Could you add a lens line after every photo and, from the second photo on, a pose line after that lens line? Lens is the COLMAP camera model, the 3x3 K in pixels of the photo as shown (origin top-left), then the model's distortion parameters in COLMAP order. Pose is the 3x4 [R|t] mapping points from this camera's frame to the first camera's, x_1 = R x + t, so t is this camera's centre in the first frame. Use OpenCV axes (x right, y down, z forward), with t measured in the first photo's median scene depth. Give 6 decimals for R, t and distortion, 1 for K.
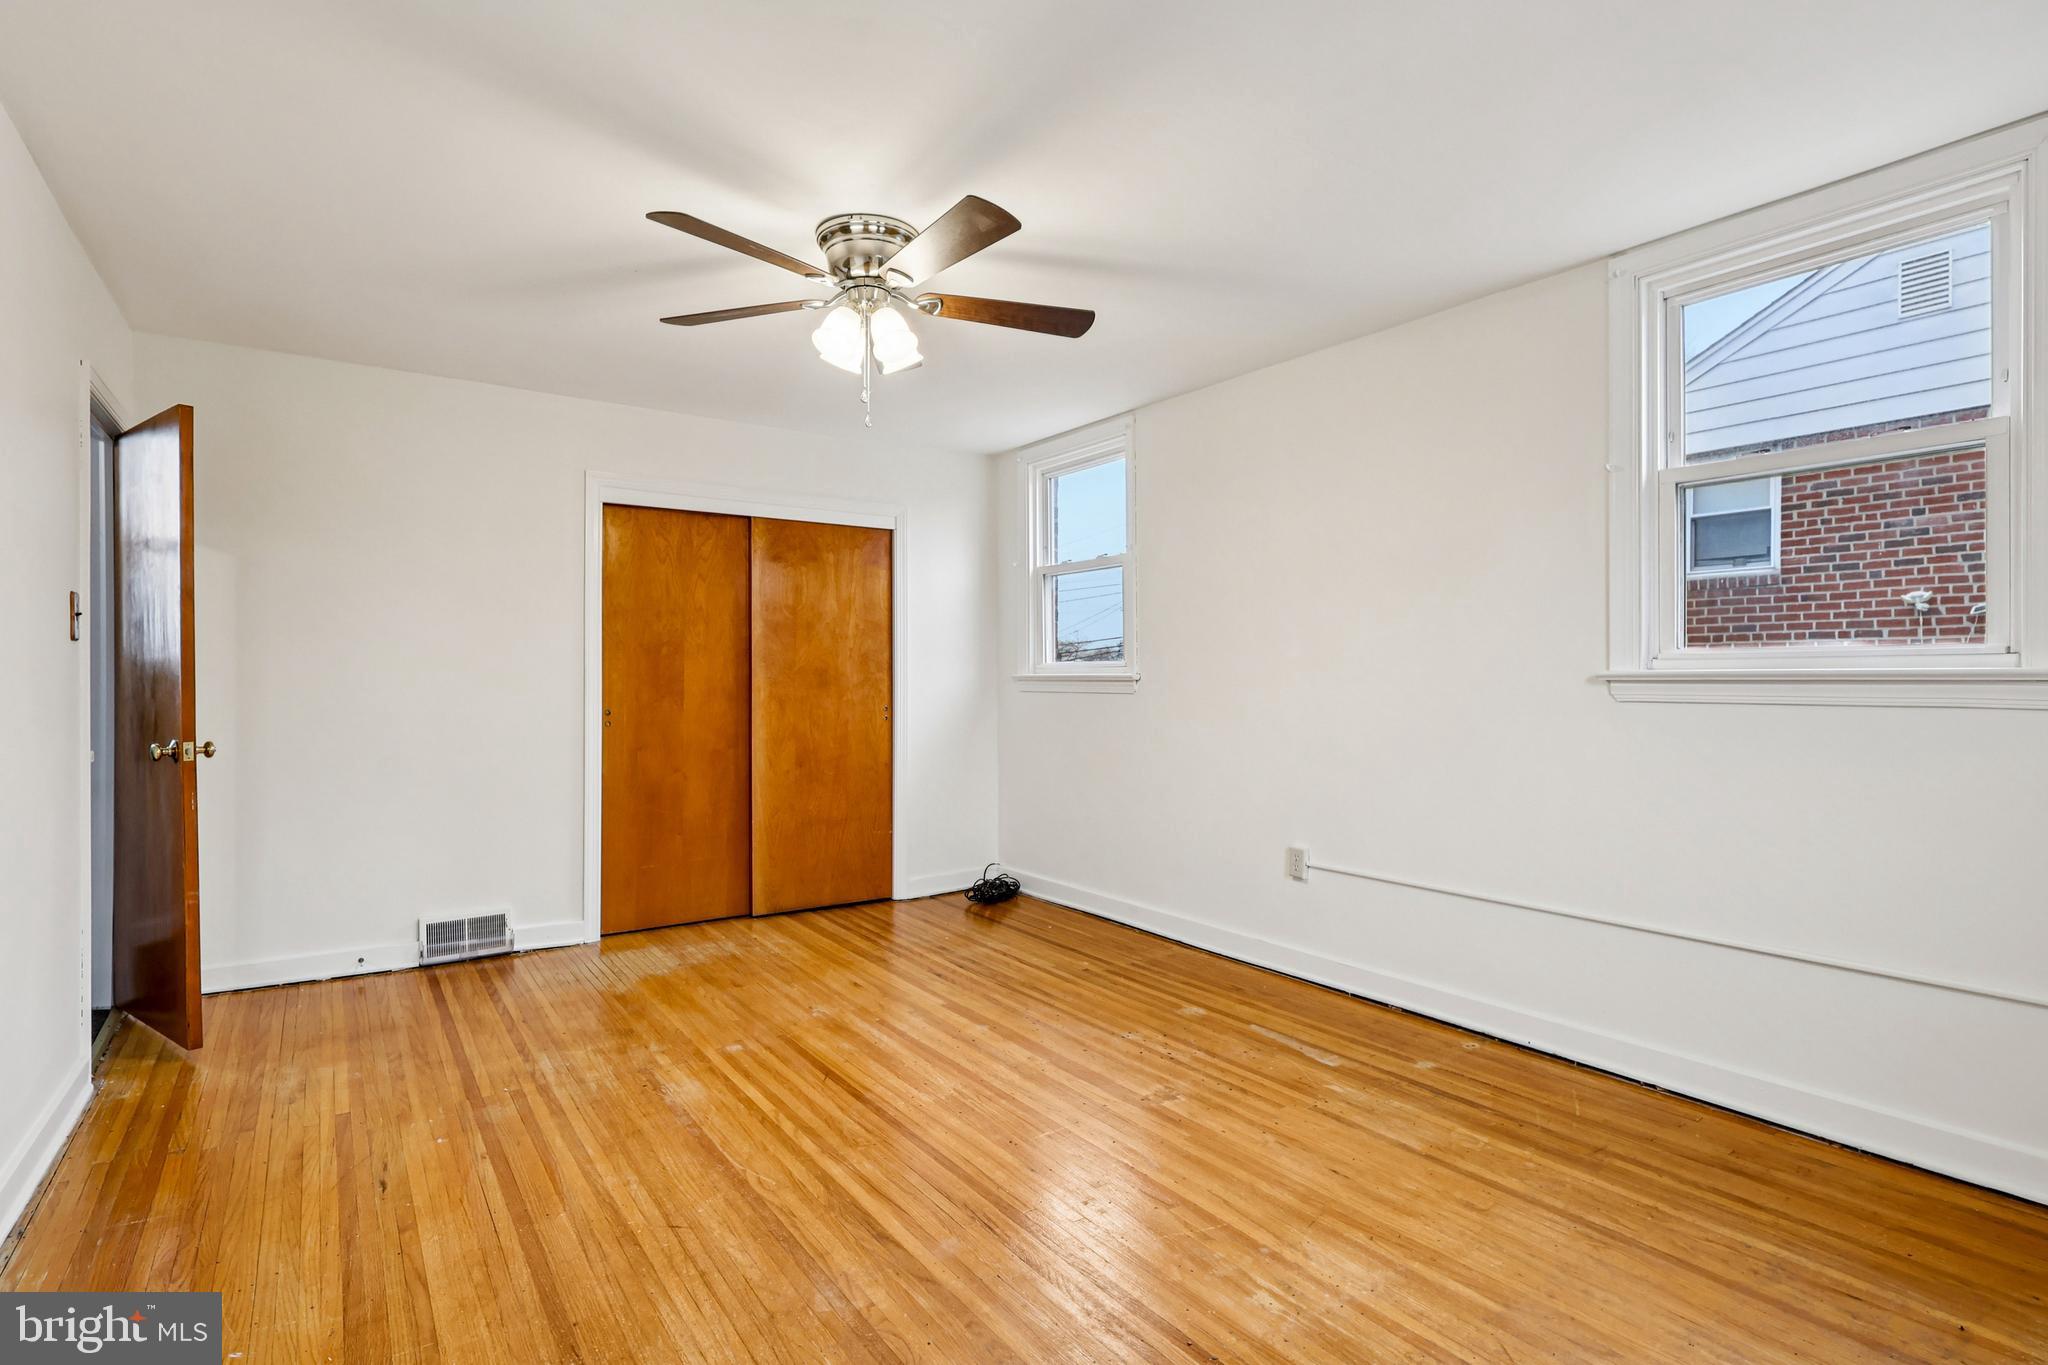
lens RADIAL K [[1014.7, 0, 1015.1], [0, 1014.7, 679.3], [0, 0, 1]] dist [0.001184, 0.000339]
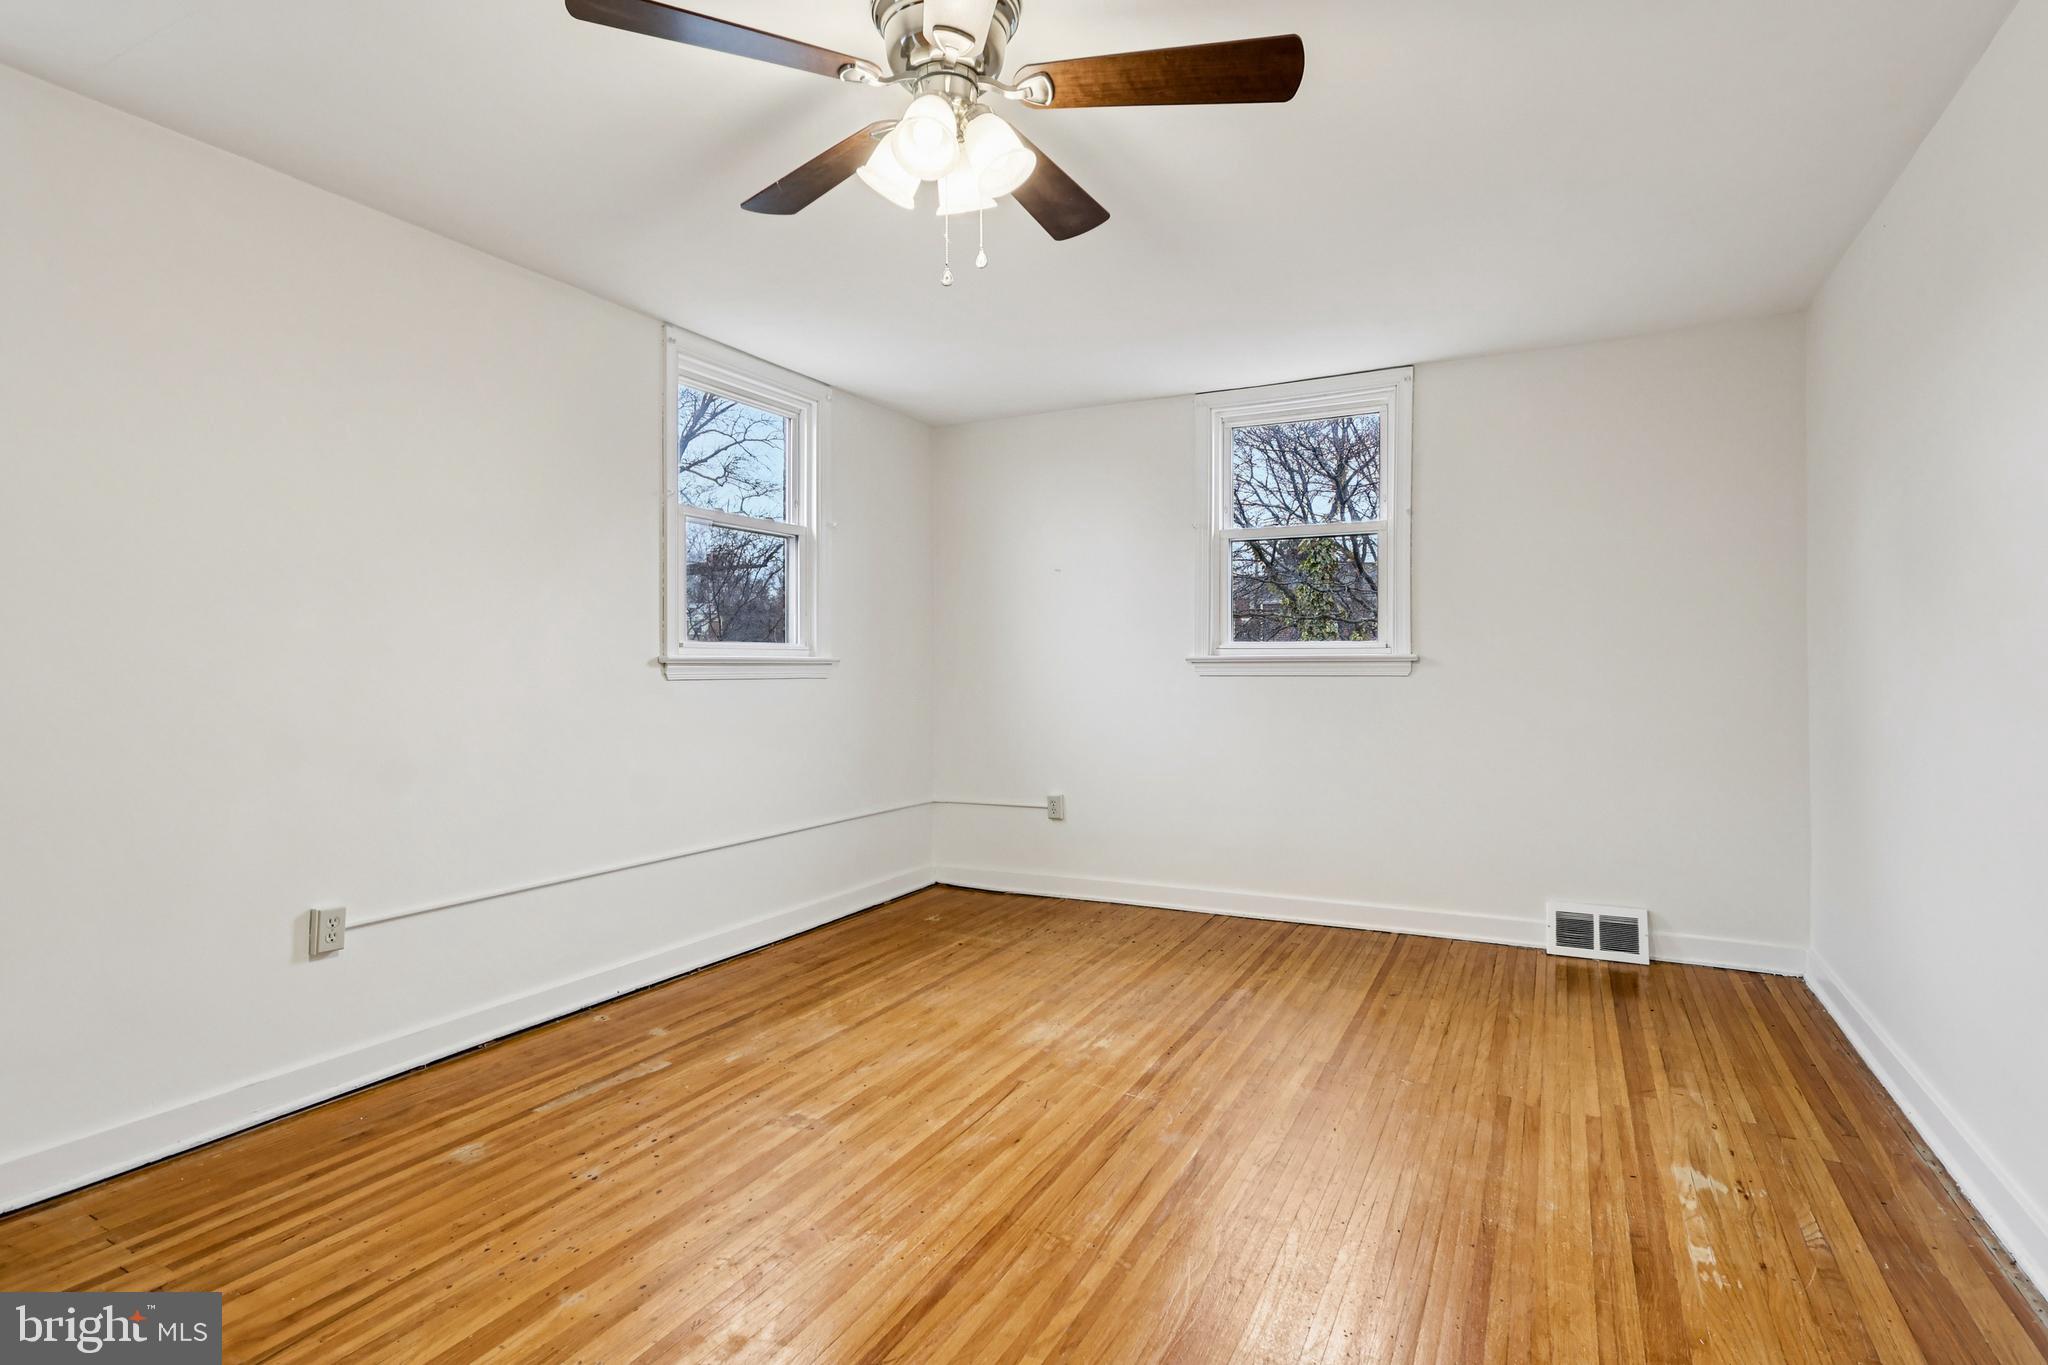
lens RADIAL K [[1028.0, 0, 1030.7], [0, 1028.0, 698.7], [0, 0, 1]] dist [-0.005251, -0.000065]
pose [[-0.477769, -0.024442, 0.878145, -0.654055], [0.004690, 0.999528, 0.030372, 0.007119], [-0.878473, 0.018629, -0.477429, 1.090316]]
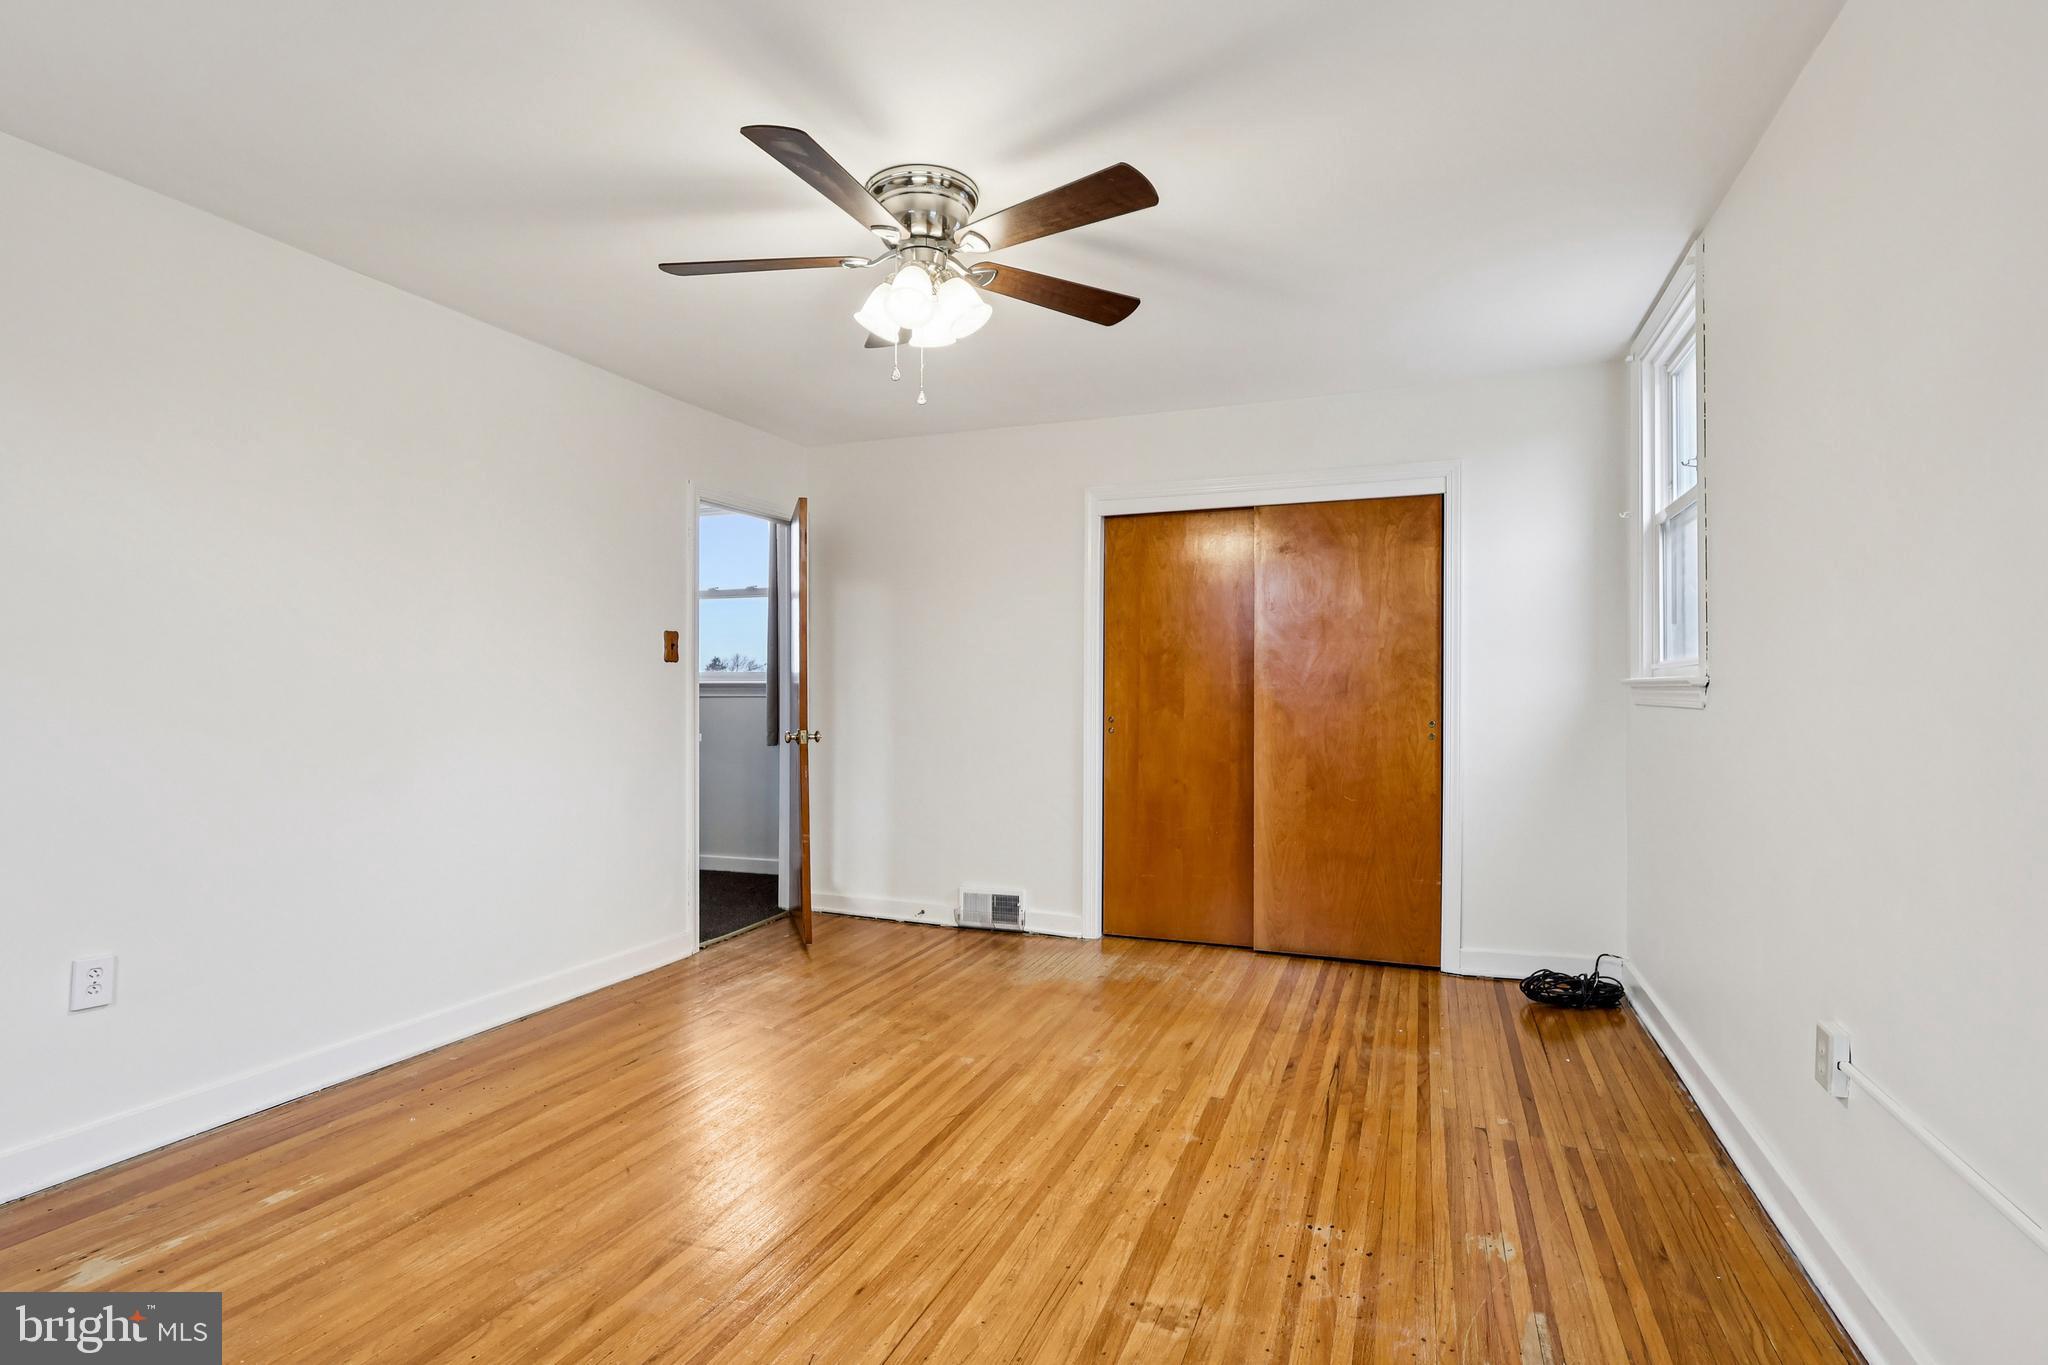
lens RADIAL K [[1014.7, 0, 1015.1], [0, 1014.7, 679.3], [0, 0, 1]] dist [0.001184, 0.000339]
pose [[0.559180, -0.008097, -0.829007, 0.560764], [-0.001025, 0.999945, -0.010459, 0.004373], [0.829046, 0.006698, 0.559141, 0.480912]]
